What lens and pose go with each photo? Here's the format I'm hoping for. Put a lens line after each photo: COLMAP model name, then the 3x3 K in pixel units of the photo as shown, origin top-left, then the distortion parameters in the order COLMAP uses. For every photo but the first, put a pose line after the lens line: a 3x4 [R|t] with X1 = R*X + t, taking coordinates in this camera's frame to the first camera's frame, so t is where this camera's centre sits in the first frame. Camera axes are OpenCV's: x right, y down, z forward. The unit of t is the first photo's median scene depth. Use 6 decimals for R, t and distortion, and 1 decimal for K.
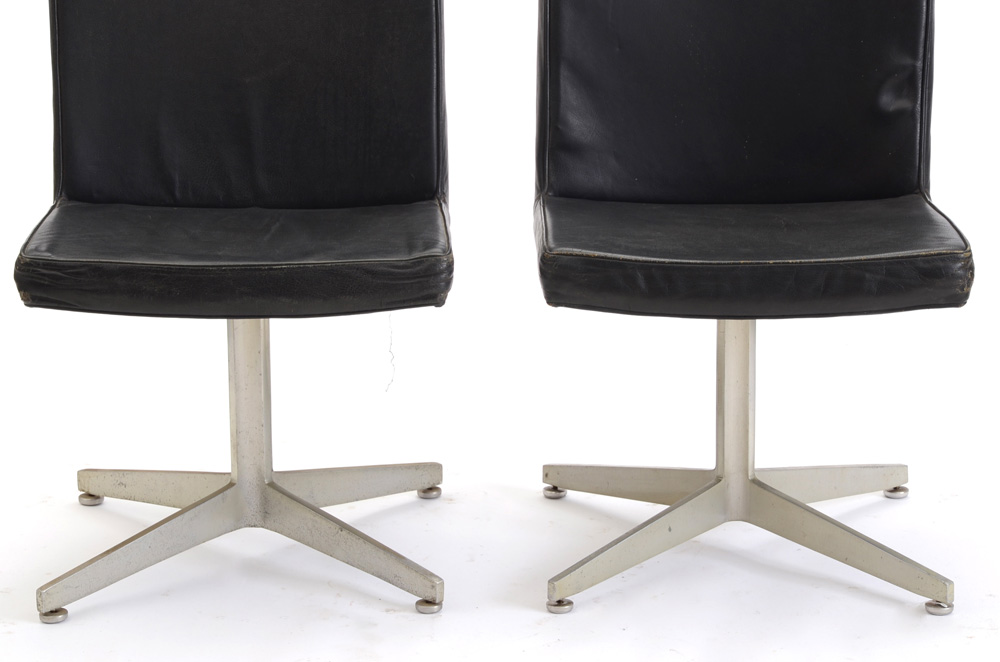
lens RADIAL K [[3420.1, 0, 495.9], [0, 3420.1, 336.1], [0, 0, 1]] dist [1.059079, 0.000000]
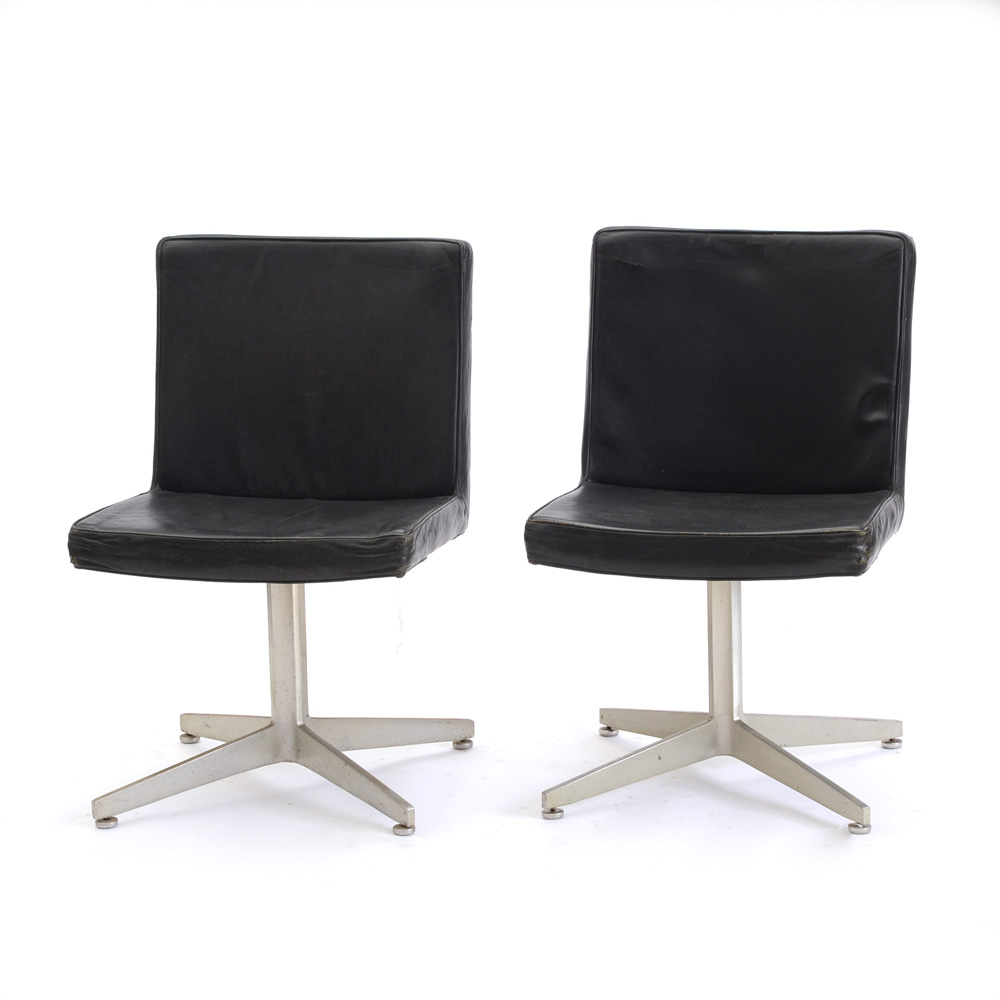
lens RADIAL K [[3326.2, 0, 488.9], [0, 3326.2, 513.7], [0, 0, 1]] dist [0.782222, 0.000000]
pose [[0.979350, 0.025987, -0.200497, 0.231846], [-0.036565, 0.998118, -0.049235, 0.023847], [0.198840, 0.055550, 0.978456, -0.139507]]
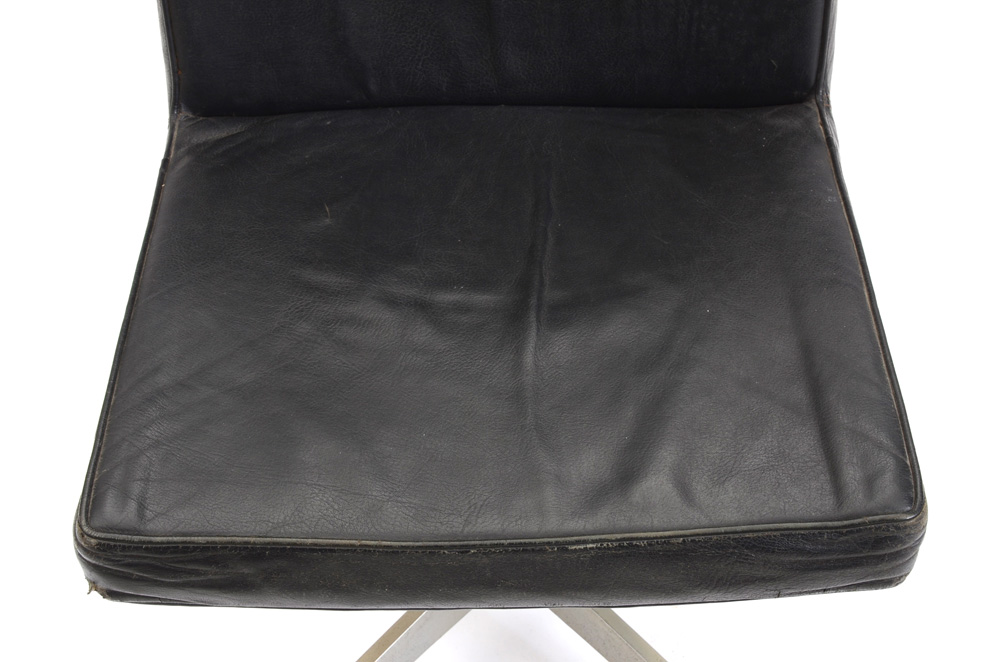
lens RADIAL K [[1834.8, 0, 495.6], [0, 1834.8, 331.6], [0, 0, 1]] dist [0.256146, 0.000000]
pose [[0.999282, -0.000240, -0.037876, -0.060006], [0.019742, 0.856704, 0.515431, -0.171826], [0.032325, -0.515809, 0.856094, 0.720403]]
